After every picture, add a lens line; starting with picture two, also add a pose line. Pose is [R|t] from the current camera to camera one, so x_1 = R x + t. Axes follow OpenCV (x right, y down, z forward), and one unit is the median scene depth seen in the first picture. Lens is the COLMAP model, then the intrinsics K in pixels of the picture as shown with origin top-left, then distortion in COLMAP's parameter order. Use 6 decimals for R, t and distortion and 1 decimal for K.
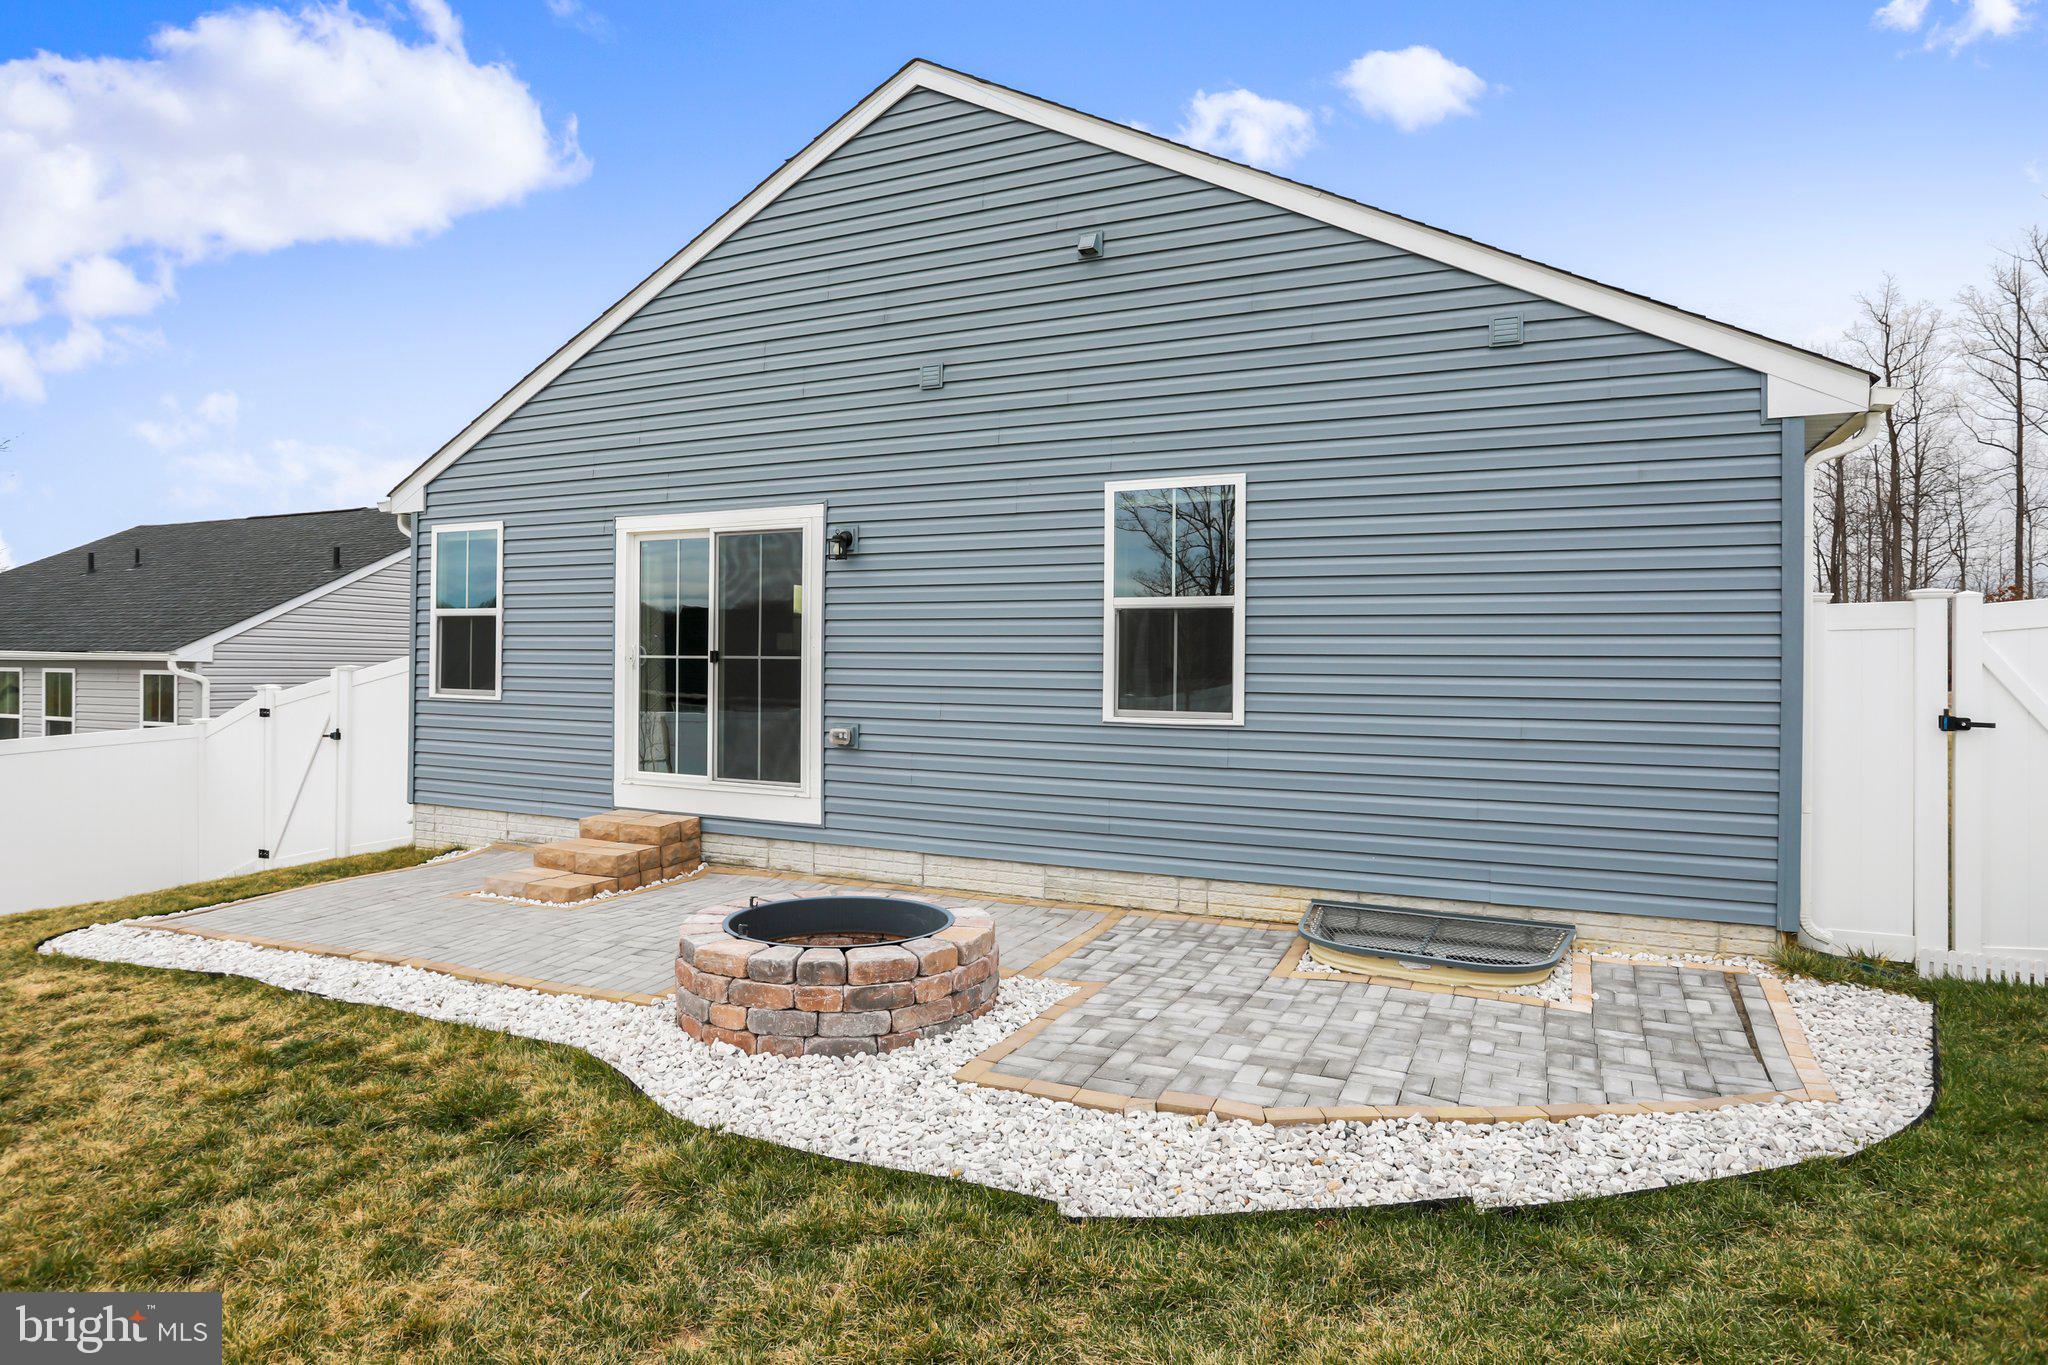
lens RADIAL K [[1161.0, 0, 1030.0], [0, 1161.0, 655.2], [0, 0, 1]] dist [-0.067337, 0.059145]
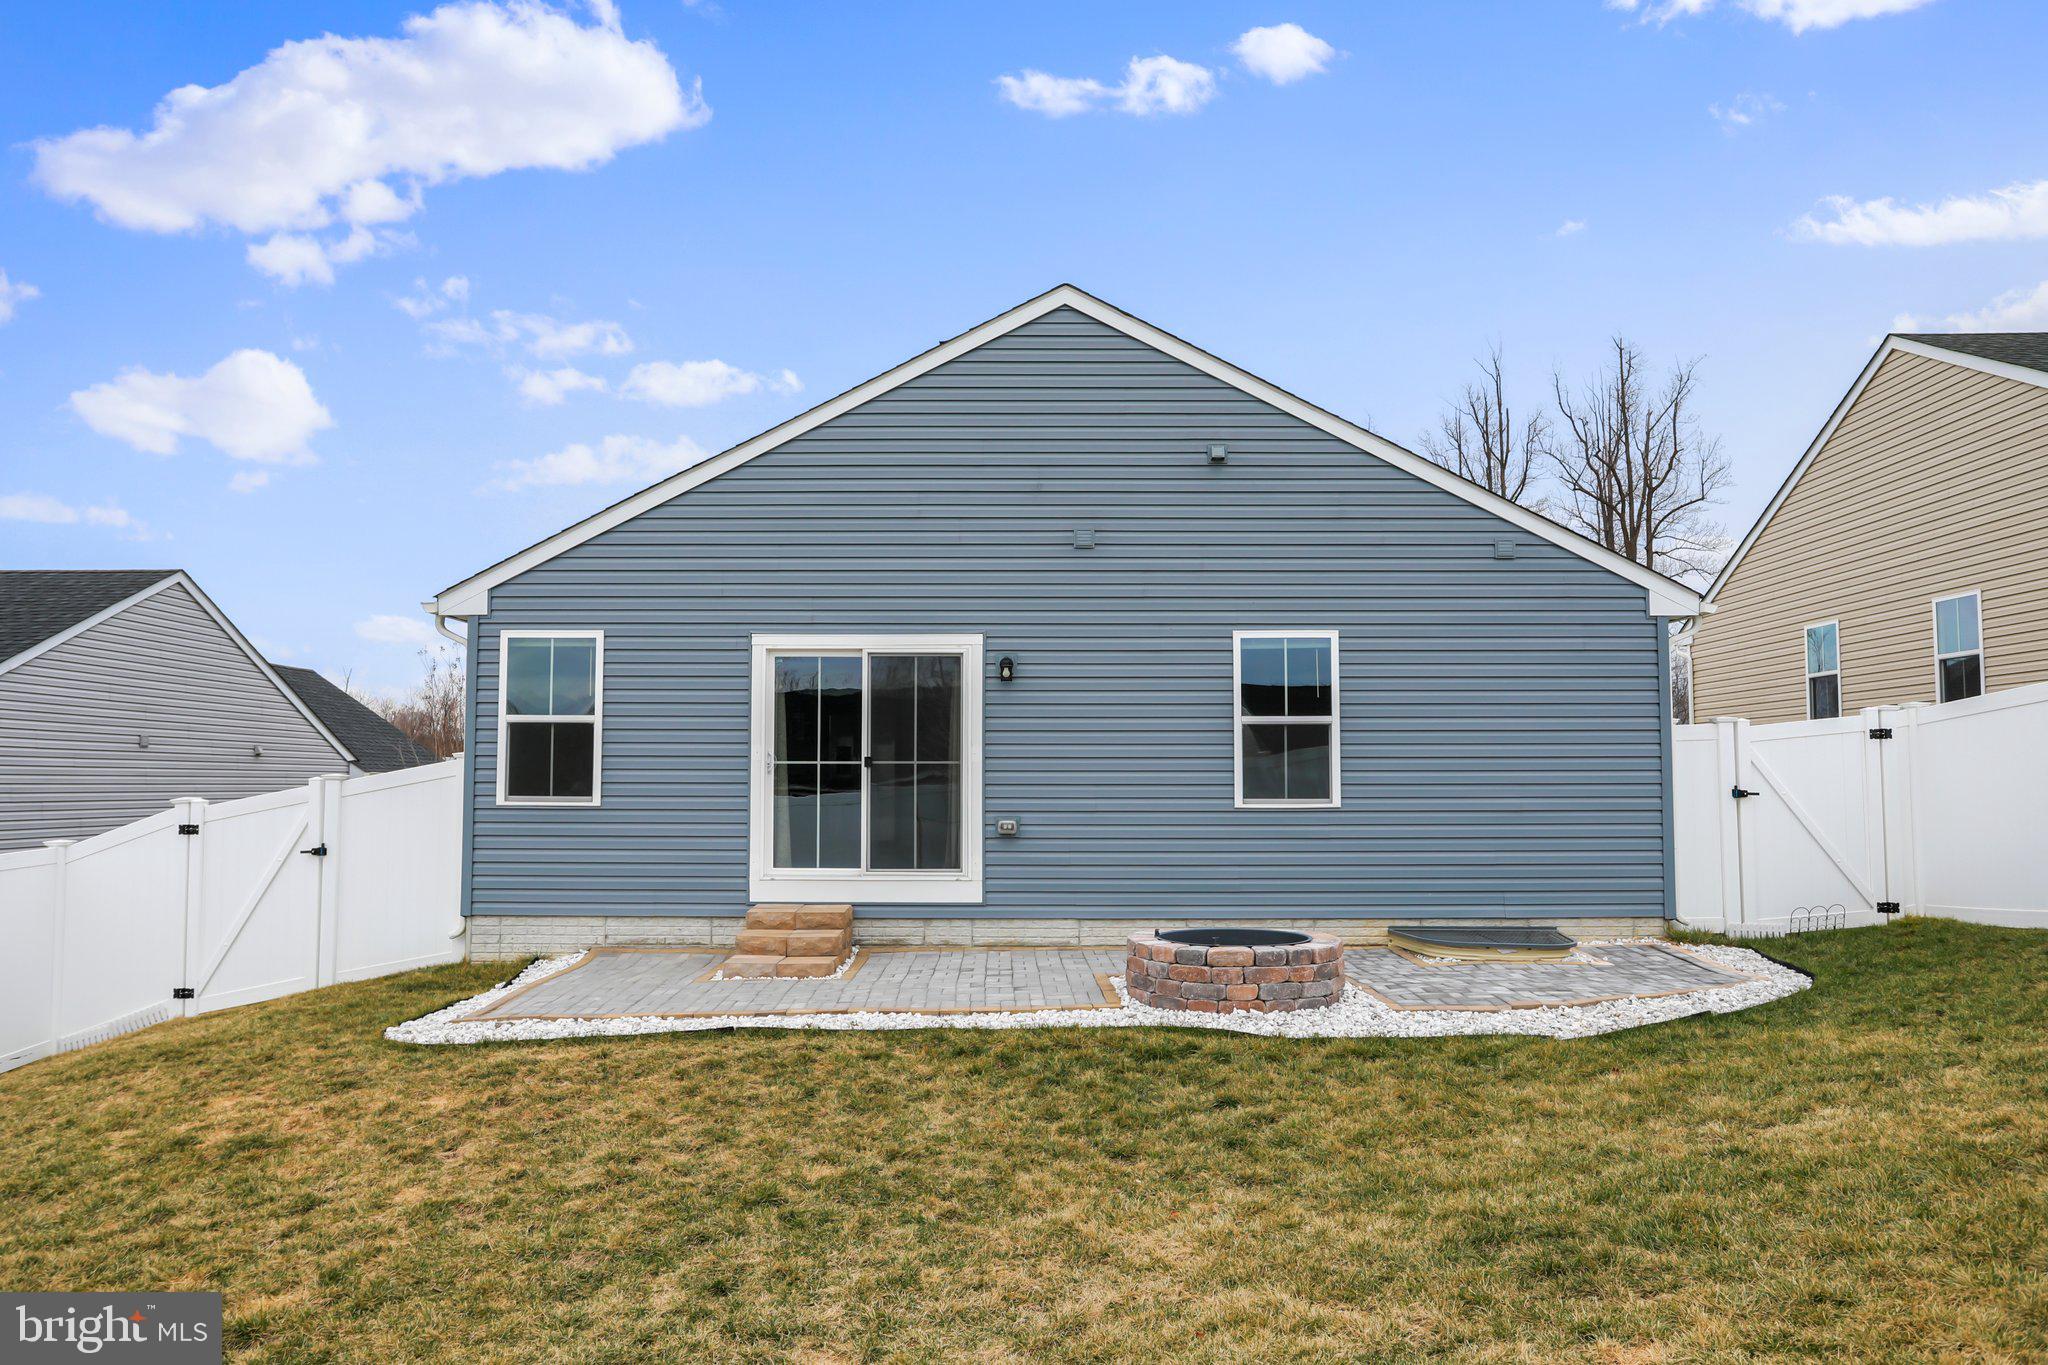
lens RADIAL K [[1401.9, 0, 1024.0], [0, 1401.9, 682.5], [0, 0, 1]] dist [-0.028056, 0.005010]
pose [[0.904689, 0.020495, 0.425579, -0.781526], [0.005518, 0.998195, -0.059803, 0.007369], [-0.426037, 0.056451, 0.902943, -0.341612]]
